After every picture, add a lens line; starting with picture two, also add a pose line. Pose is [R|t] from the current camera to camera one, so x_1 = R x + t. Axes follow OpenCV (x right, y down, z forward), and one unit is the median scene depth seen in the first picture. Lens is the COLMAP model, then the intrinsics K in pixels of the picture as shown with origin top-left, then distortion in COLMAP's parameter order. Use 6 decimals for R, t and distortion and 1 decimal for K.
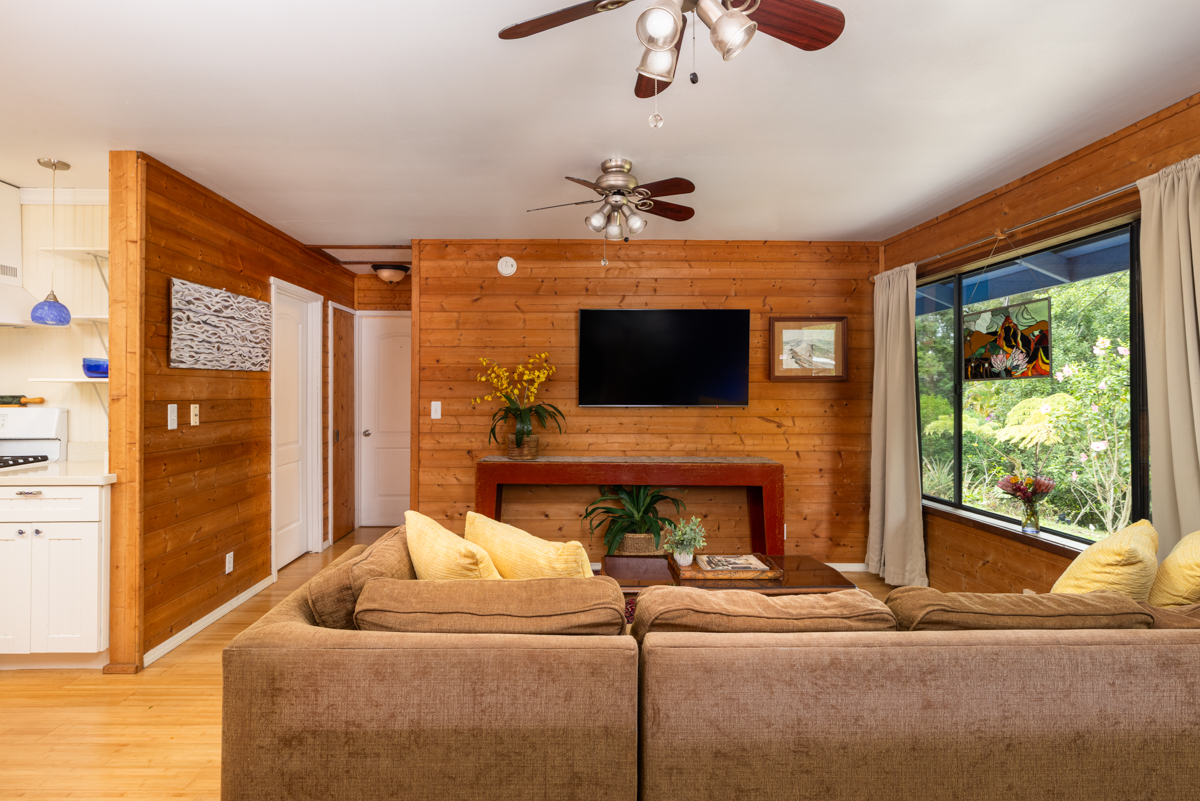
lens RADIAL K [[622.3, 0, 592.6], [0, 622.3, 381.1], [0, 0, 1]] dist [-0.001724, -0.000398]
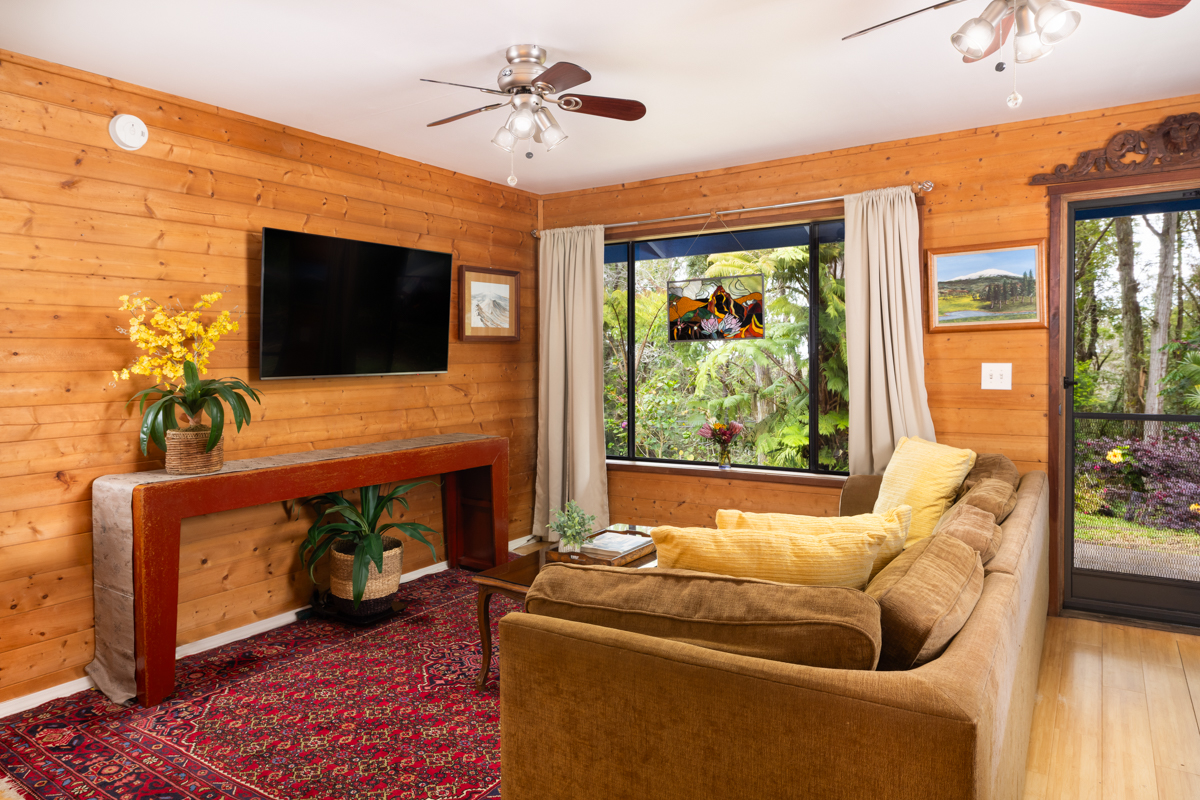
lens RADIAL K [[758.0, 0, 598.3], [0, 758.0, 370.7], [0, 0, 1]] dist [0.005741, -0.028113]
pose [[0.573083, -0.026454, 0.819070, -0.455614], [-0.001510, 0.999443, 0.033336, 0.004971], [-0.819496, -0.020341, 0.572724, 0.267910]]
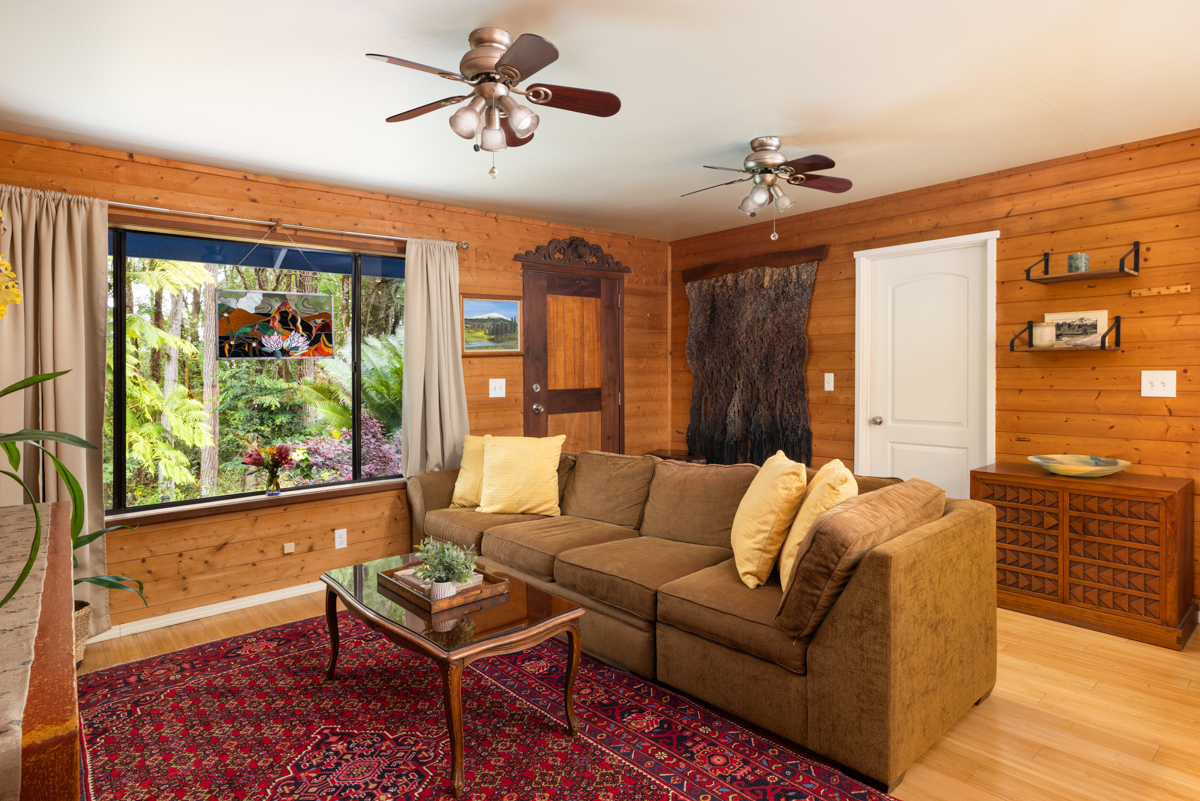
lens RADIAL K [[622.3, 0, 592.6], [0, 622.3, 381.1], [0, 0, 1]] dist [-0.001724, -0.000398]
pose [[-0.602414, -0.002884, 0.798178, -0.393817], [0.002318, 0.999983, 0.005363, 0.023279], [-0.798180, 0.005080, -0.602397, 0.889152]]
